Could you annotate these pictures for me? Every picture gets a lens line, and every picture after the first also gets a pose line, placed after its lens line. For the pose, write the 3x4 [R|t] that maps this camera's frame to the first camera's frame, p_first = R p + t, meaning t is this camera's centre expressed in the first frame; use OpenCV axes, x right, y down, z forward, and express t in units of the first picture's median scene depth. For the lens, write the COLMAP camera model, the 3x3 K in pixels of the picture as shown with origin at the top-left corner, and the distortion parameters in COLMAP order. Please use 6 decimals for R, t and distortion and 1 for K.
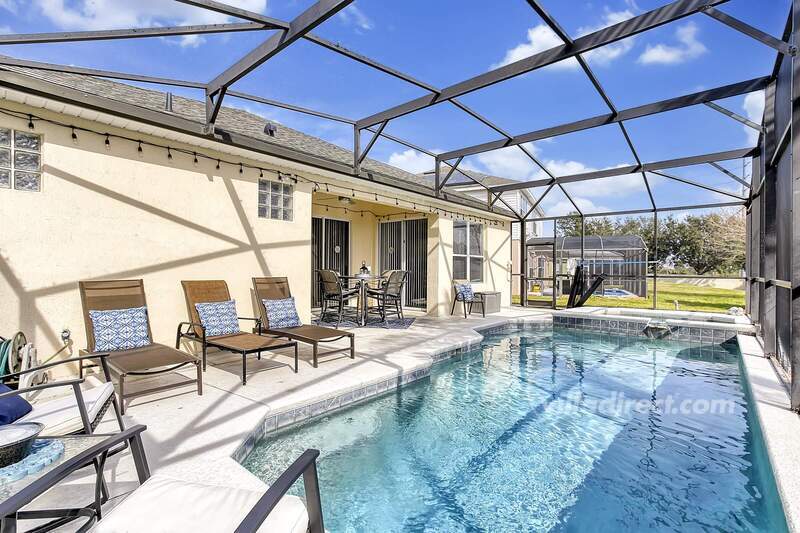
lens RADIAL K [[375.6, 0, 402.9], [0, 375.6, 268.3], [0, 0, 1]] dist [0.000195, -0.000107]
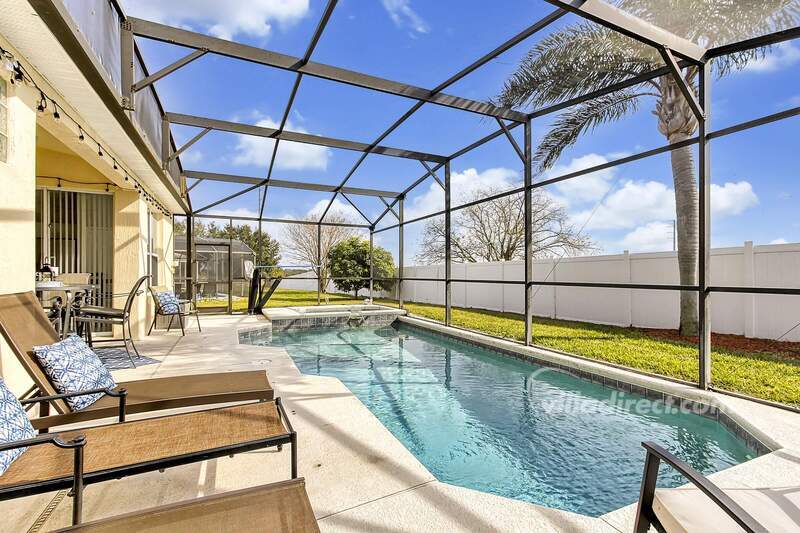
lens RADIAL K [[375.6, 0, 404.1], [0, 375.6, 272.6], [0, 0, 1]] dist [0.000195, -0.000107]
pose [[0.413907, -0.000524, 0.910319, -0.334460], [-0.004885, 0.999984, 0.002797, -0.001335], [-0.910306, -0.005605, 0.413898, 0.261040]]
